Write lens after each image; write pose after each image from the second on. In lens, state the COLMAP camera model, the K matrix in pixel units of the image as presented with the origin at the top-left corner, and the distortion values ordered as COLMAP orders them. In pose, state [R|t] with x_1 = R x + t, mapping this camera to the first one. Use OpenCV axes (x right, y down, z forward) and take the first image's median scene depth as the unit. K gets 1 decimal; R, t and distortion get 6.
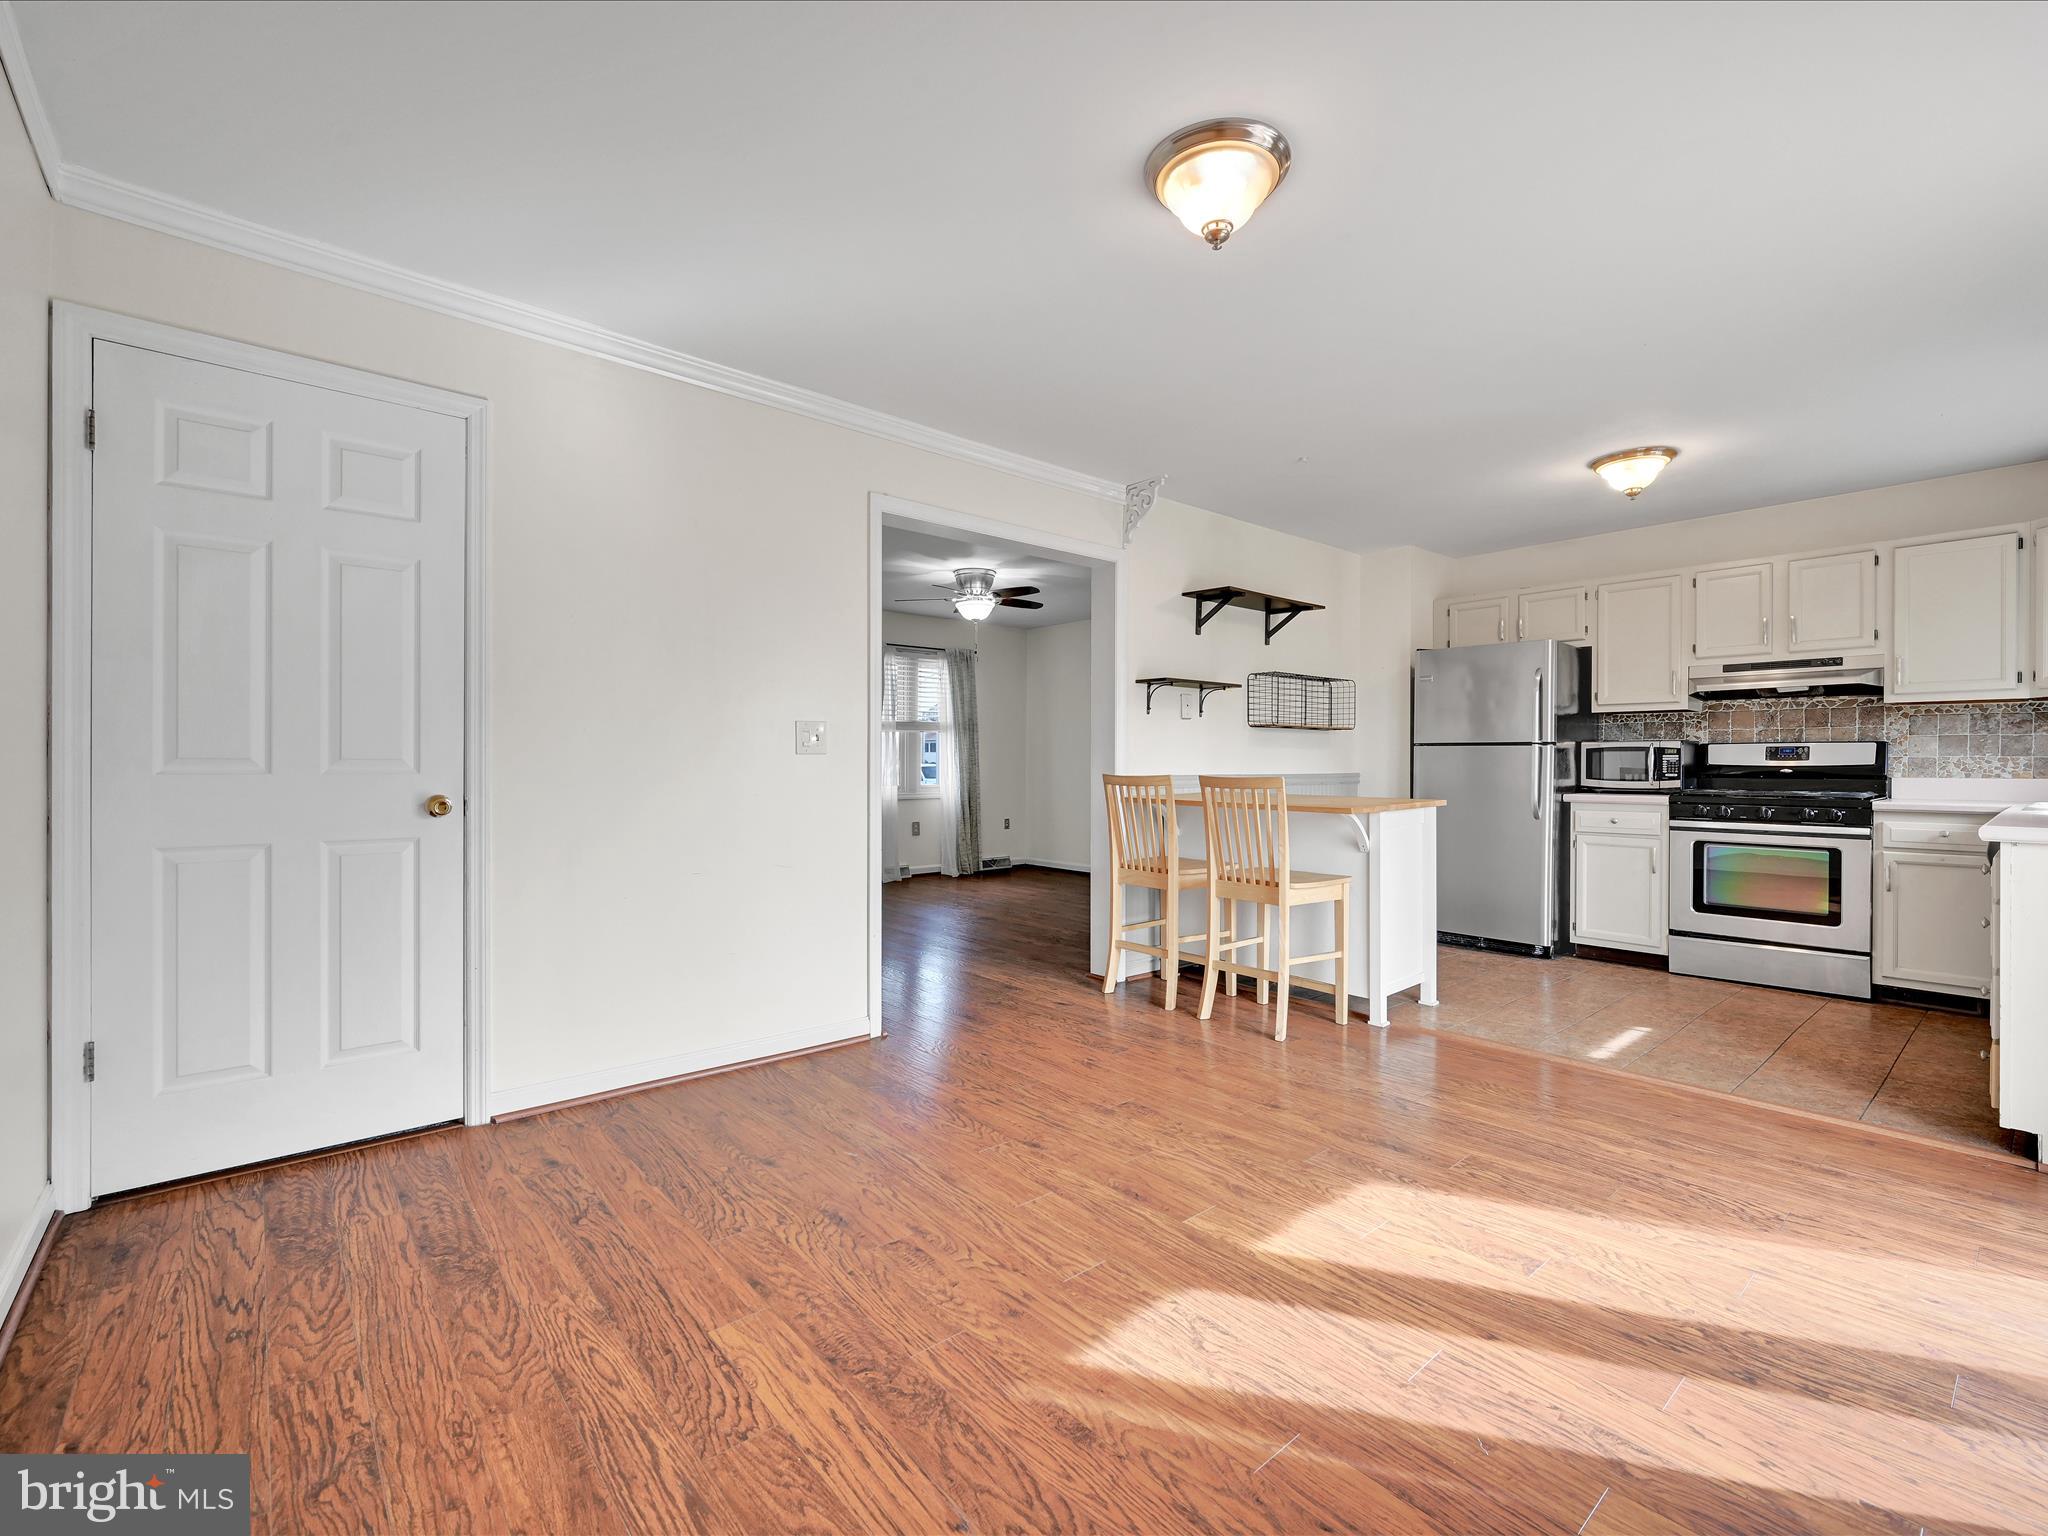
lens RADIAL K [[902.3, 0, 1024.0], [0, 902.3, 768.0], [0, 0, 1]] dist [-0.002168, 0.000107]
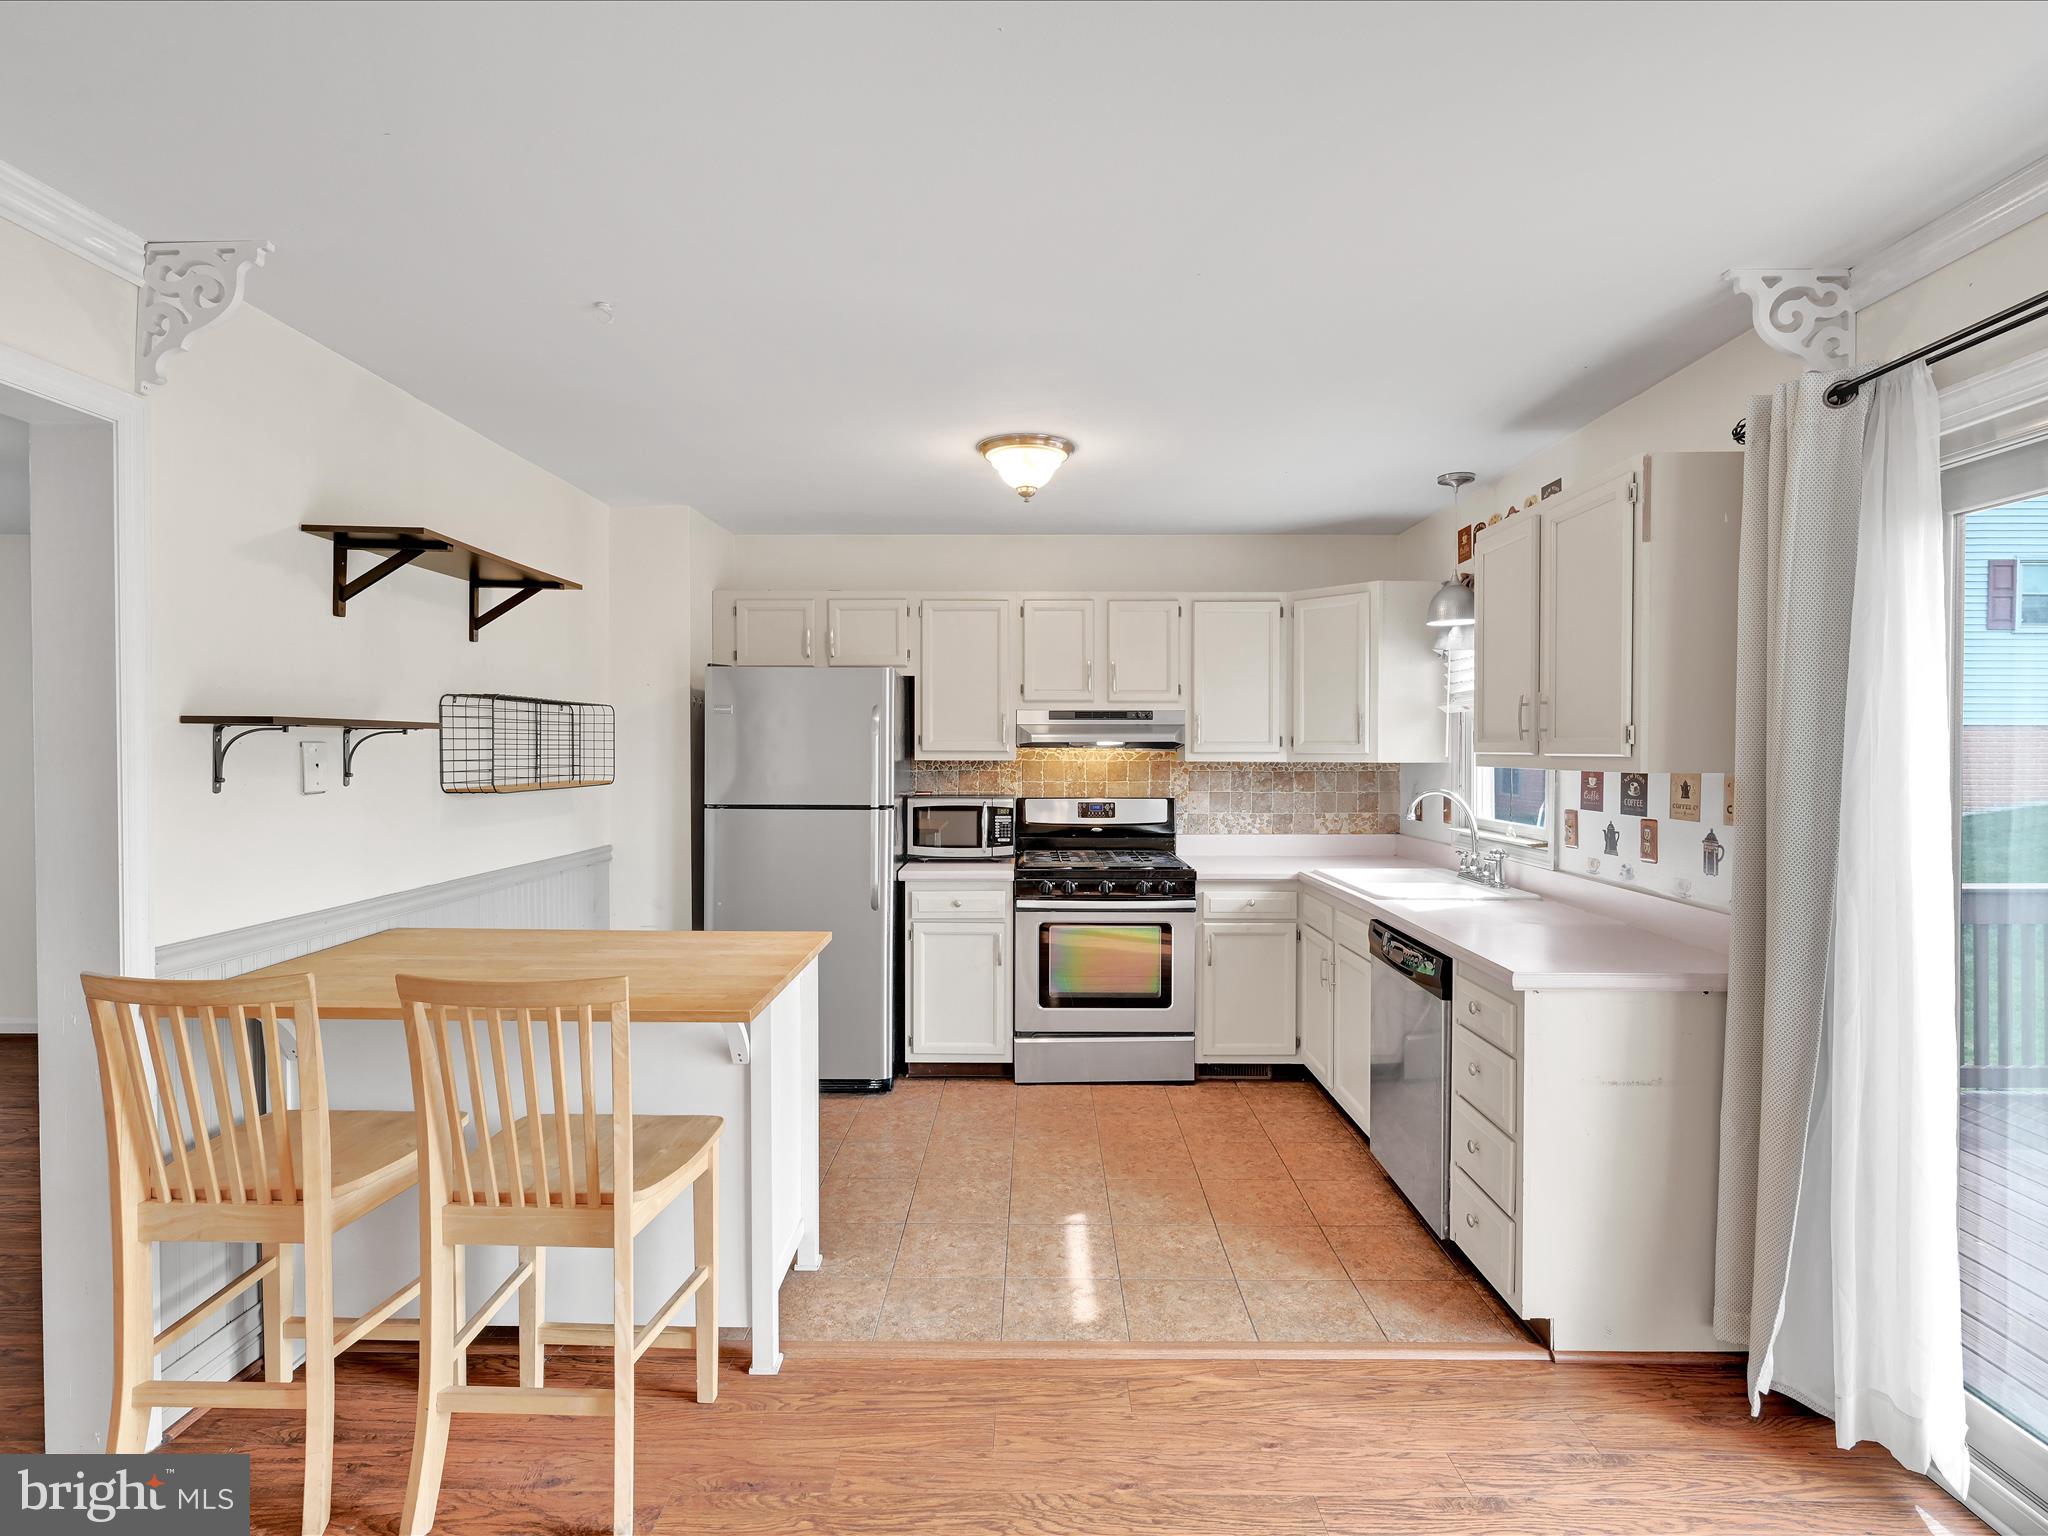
lens RADIAL K [[1016.1, 0, 1024.0], [0, 1016.1, 768.0], [0, 0, 1]] dist [-0.000008, -0.000079]
pose [[0.658976, -0.016054, 0.751992, 0.025628], [0.004261, 0.999836, 0.017610, -0.078289], [-0.752152, -0.008400, 0.658937, 0.382178]]
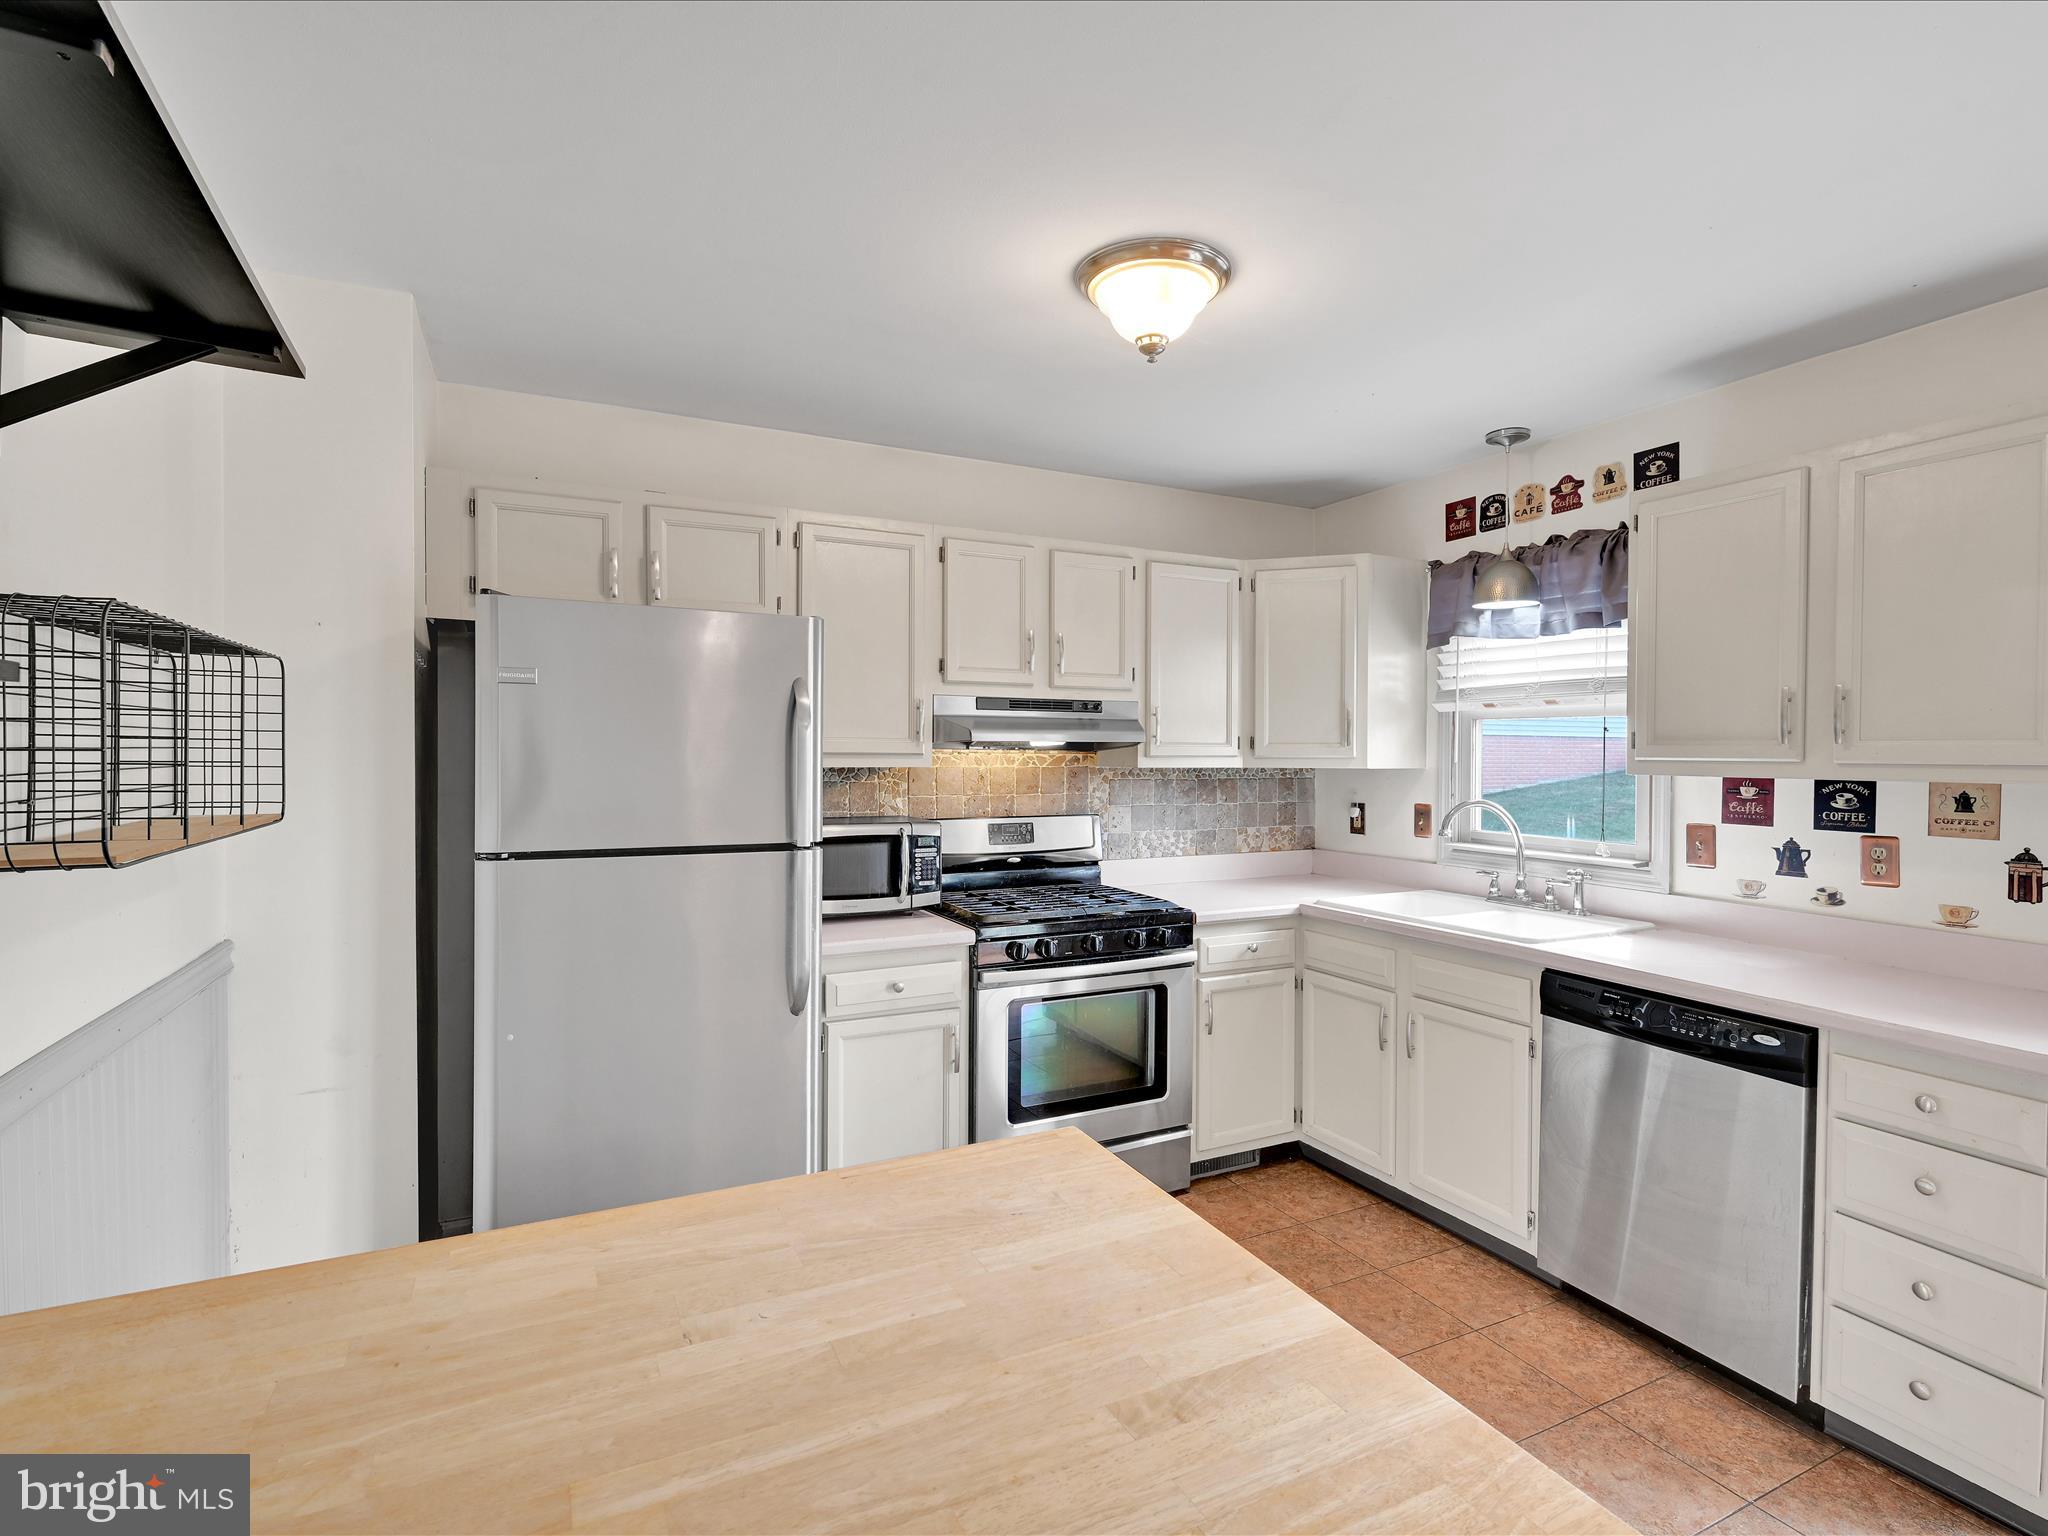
lens RADIAL K [[1003.5, 0, 1024.0], [0, 1003.5, 768.0], [0, 0, 1]] dist [0.001695, 0.000997]
pose [[0.248788, -0.017615, 0.968398, 0.120876], [0.000503, 0.999837, 0.018058, -0.080074], [-0.968558, -0.004006, 0.248756, 0.813755]]
